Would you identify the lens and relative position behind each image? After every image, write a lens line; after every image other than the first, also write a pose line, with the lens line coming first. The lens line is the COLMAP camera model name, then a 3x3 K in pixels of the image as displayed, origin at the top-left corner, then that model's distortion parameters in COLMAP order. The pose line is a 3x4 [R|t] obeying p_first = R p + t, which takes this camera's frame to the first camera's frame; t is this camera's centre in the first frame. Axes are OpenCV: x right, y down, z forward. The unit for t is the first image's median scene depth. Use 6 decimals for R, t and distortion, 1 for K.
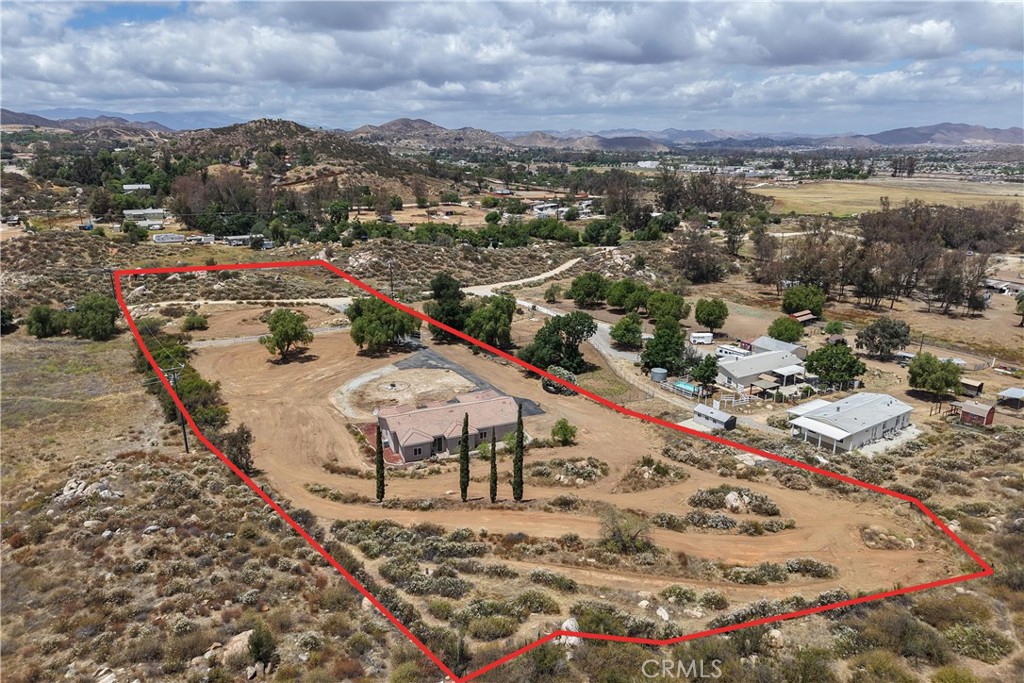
lens RADIAL K [[683.0, 0, 512.0], [0, 683.0, 341.5], [0, 0, 1]] dist [0.062708, -0.053378]
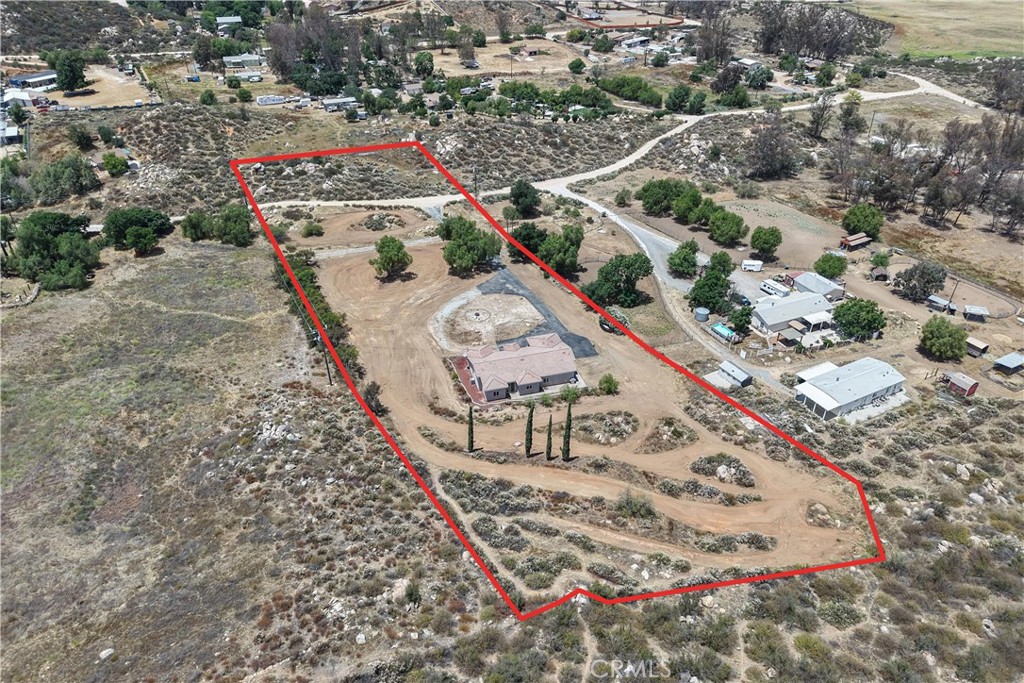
lens RADIAL K [[683.0, 0, 512.0], [0, 683.0, 341.5], [0, 0, 1]] dist [0.062708, -0.053378]
pose [[0.992719, 0.066921, -0.100153, 0.013841], [-0.035828, 0.957880, 0.284924, -0.234571], [0.115002, -0.279262, 0.953303, -0.170867]]
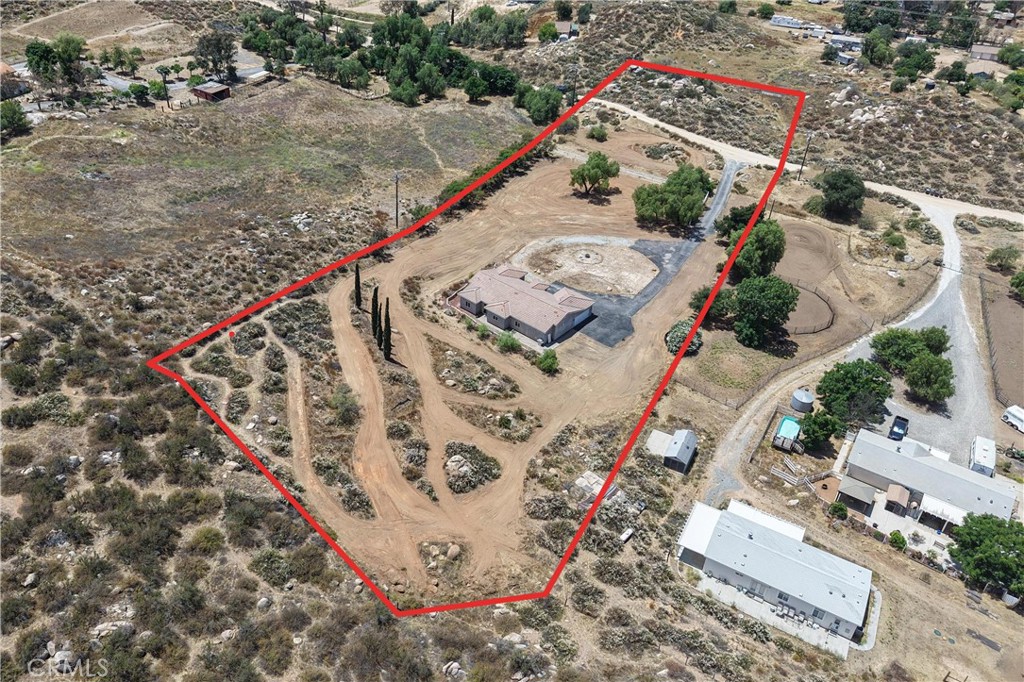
lens RADIAL K [[782.3, 0, 429.1], [0, 782.3, 283.7], [0, 0, 1]] dist [0.036825, -0.007950]
pose [[0.384841, 0.490900, -0.781610, 0.706291], [-0.263966, 0.869998, 0.416443, -0.341141], [0.884431, 0.046054, 0.464392, 0.192793]]
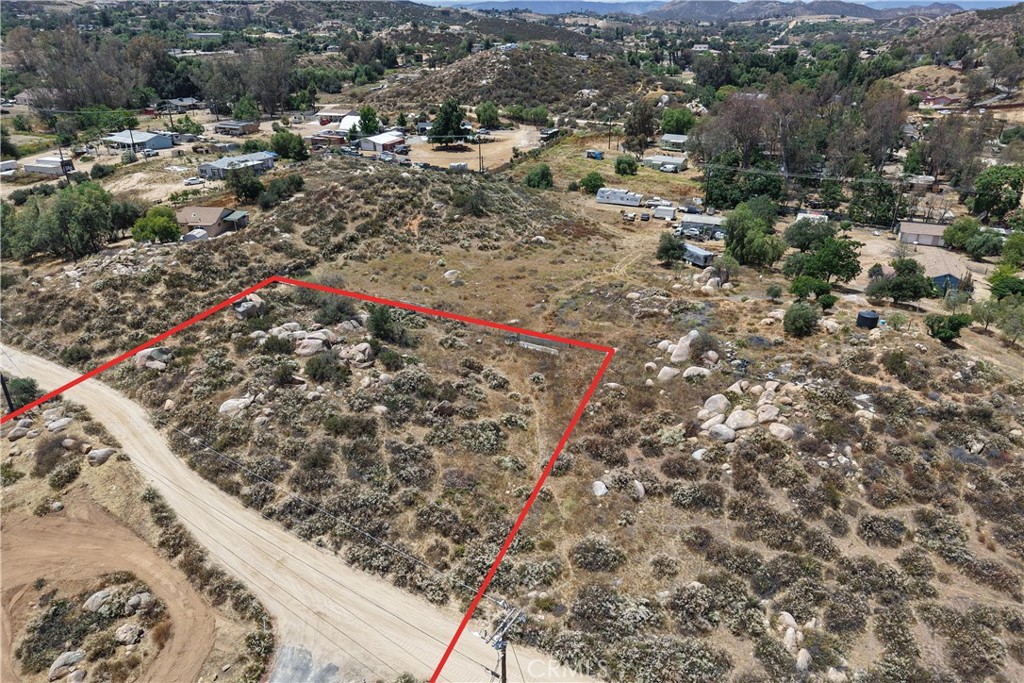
lens RADIAL K [[683.0, 0, 512.0], [0, 683.0, 341.5], [0, 0, 1]] dist [0.062708, -0.053378]
pose [[0.517169, 0.351571, -0.780342, -0.070647], [-0.240914, 0.934672, 0.261437, -0.354781], [0.821277, 0.052788, 0.568082, 1.261212]]
